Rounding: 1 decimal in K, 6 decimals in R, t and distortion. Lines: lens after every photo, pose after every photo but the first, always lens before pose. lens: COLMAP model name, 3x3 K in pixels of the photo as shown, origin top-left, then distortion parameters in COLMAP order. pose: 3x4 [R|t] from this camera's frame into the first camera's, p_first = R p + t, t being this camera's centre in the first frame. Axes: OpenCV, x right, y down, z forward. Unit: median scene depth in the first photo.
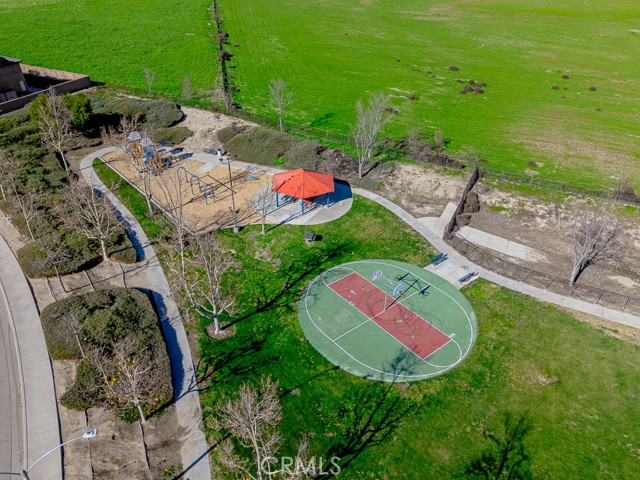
lens RADIAL K [[468.8, 0, 320.0], [0, 468.8, 240.0], [0, 0, 1]] dist [0.060777, -0.047891]
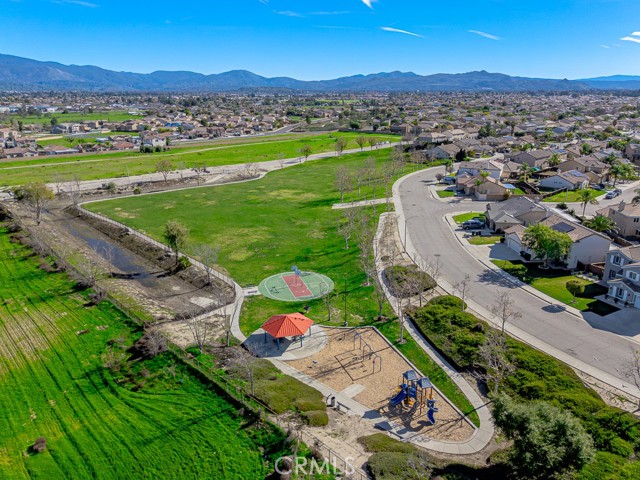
lens RADIAL K [[468.8, 0, 320.0], [0, 468.8, 240.0], [0, 0, 1]] dist [0.060777, -0.047891]
pose [[-0.929090, -0.097452, 0.356784, -0.497125], [0.212501, 0.648892, 0.730605, -1.065105], [-0.302713, 0.754614, -0.582170, 1.368470]]
